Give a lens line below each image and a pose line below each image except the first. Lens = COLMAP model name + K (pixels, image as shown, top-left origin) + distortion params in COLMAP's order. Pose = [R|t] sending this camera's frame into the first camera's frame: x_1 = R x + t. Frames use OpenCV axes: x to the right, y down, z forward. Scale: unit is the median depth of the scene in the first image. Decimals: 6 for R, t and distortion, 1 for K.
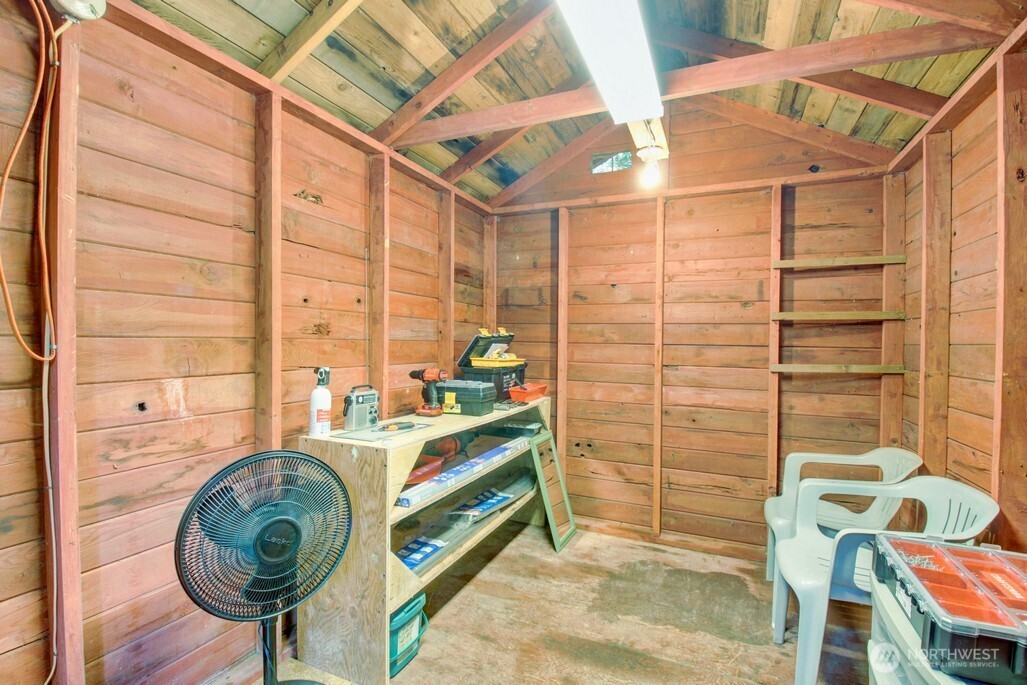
lens RADIAL K [[479.2, 0, 509.1], [0, 479.2, 344.8], [0, 0, 1]] dist [0.021655, -0.029288]
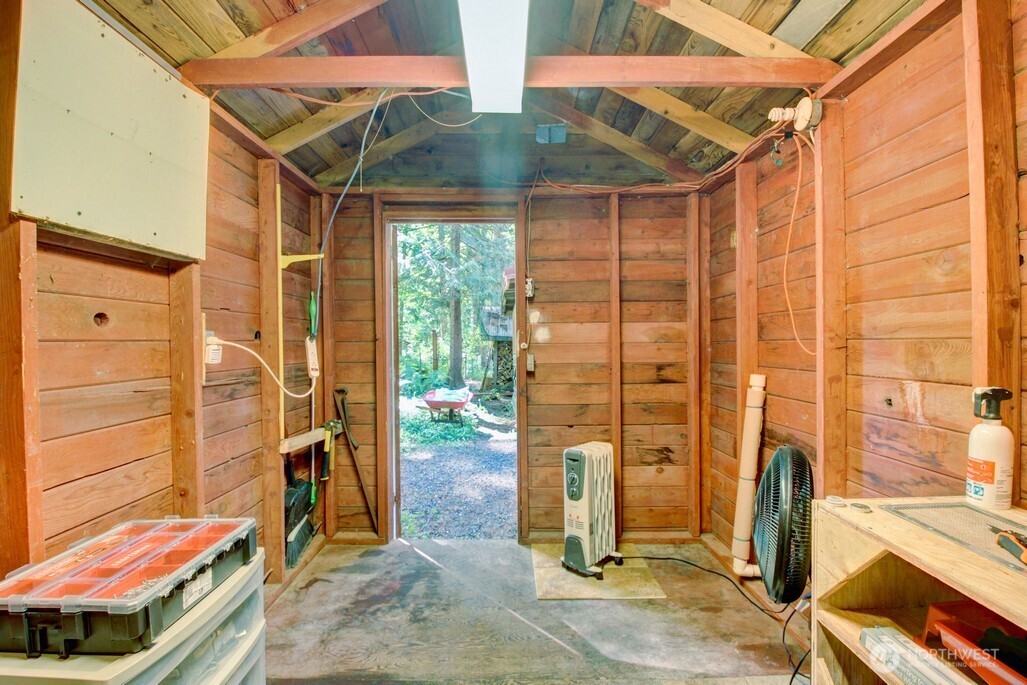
lens RADIAL K [[479.2, 0, 509.1], [0, 479.2, 344.8], [0, 0, 1]] dist [0.021655, -0.029288]
pose [[-0.910642, -0.002179, -0.413191, 0.444600], [-0.007365, 0.999913, 0.010958, -0.007439], [0.413131, 0.013022, -0.910579, 1.532320]]
